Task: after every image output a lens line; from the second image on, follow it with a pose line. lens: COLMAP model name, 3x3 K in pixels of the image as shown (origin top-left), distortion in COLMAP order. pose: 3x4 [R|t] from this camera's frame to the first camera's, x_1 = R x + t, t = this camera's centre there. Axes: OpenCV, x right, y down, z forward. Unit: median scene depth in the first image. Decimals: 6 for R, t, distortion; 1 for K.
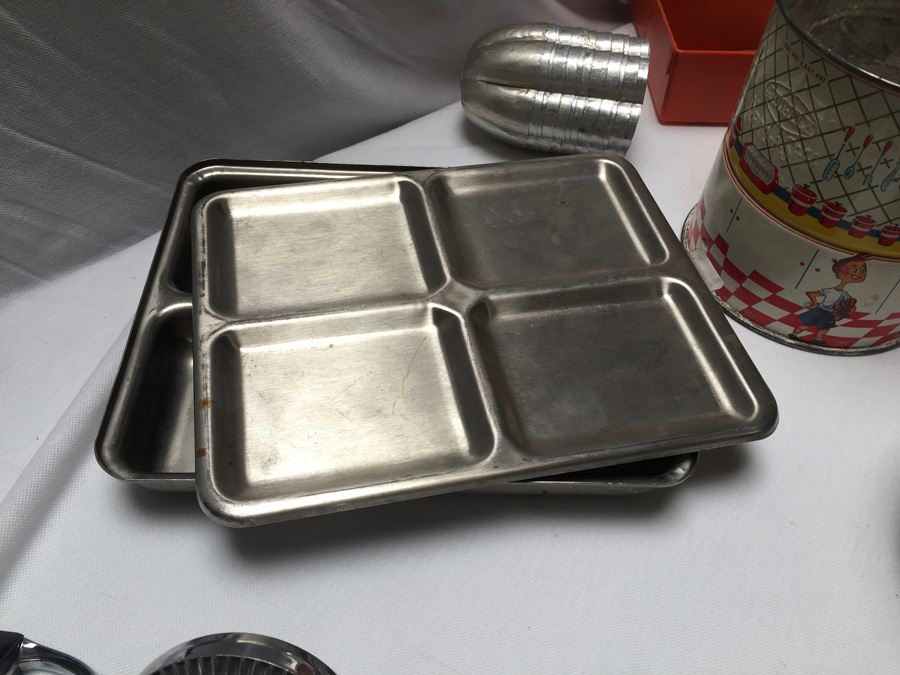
lens RADIAL K [[786.1, 0, 432.4], [0, 786.1, 335.3], [0, 0, 1]] dist [0.070061, -0.117098]
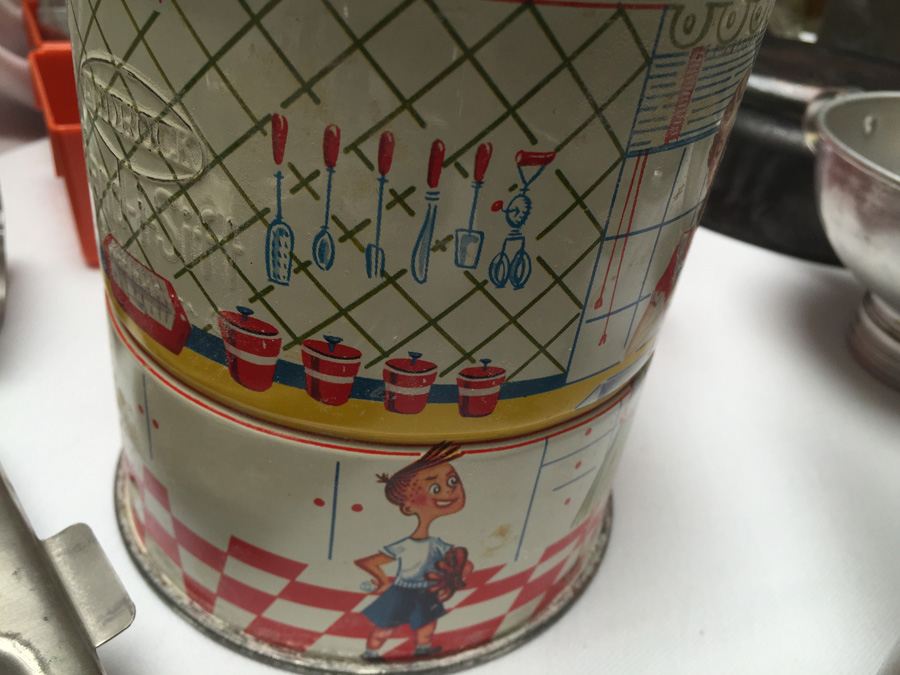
lens RADIAL K [[786.1, 0, 447.9], [0, 786.1, 335.1], [0, 0, 1]] dist [0.070061, -0.117098]
pose [[0.890794, -0.186342, 0.414442, 0.404668], [0.280778, 0.942822, -0.179586, -0.085980], [-0.357281, 0.276341, 0.892181, 0.648493]]
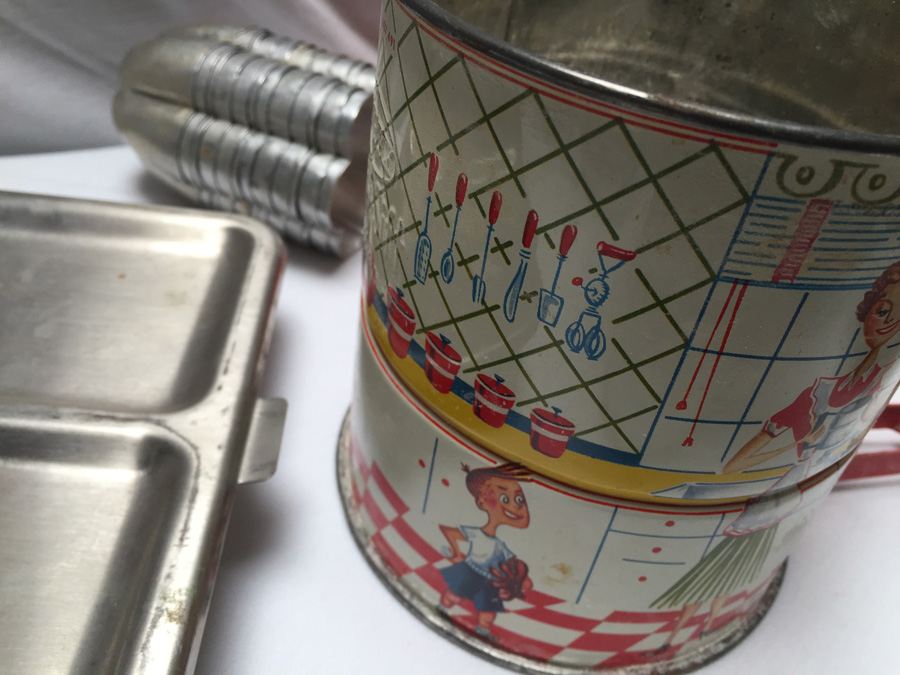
lens RADIAL K [[786.1, 0, 465.8], [0, 786.1, 333.7], [0, 0, 1]] dist [0.070061, -0.117098]
pose [[0.977799, 0.193827, -0.079624, 0.554563], [-0.205802, 0.959799, -0.190869, -0.085980], [0.039427, 0.203019, 0.978381, 0.562599]]
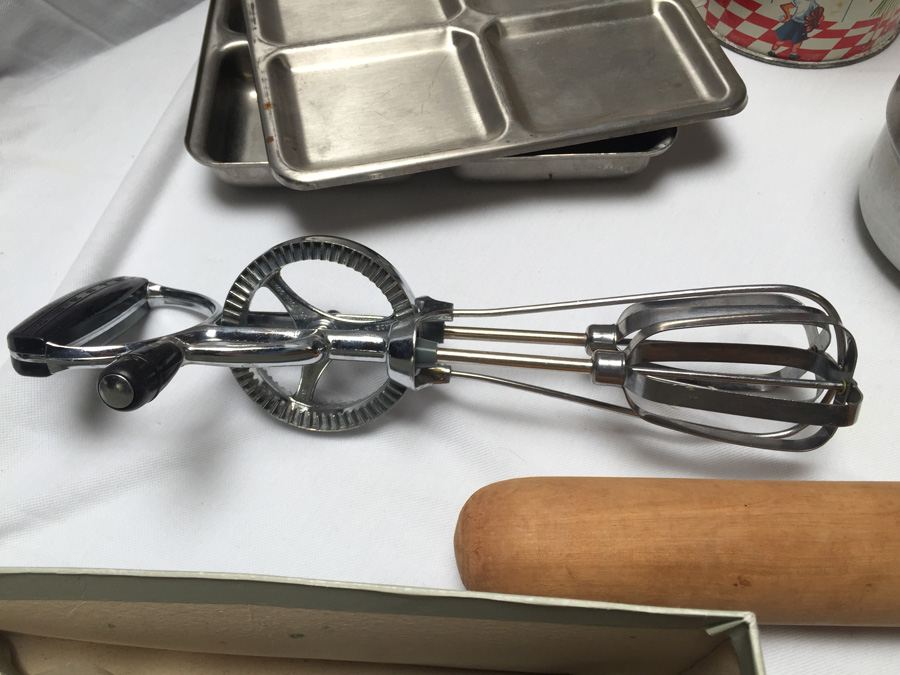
lens RADIAL K [[786.1, 0, 441.3], [0, 786.1, 346.2], [0, 0, 1]] dist [0.070061, -0.117098]
pose [[0.998089, -0.049949, -0.036371, 0.004946], [0.055007, 0.986407, 0.154842, 0.246928], [0.028143, -0.156547, 0.987270, -0.230197]]
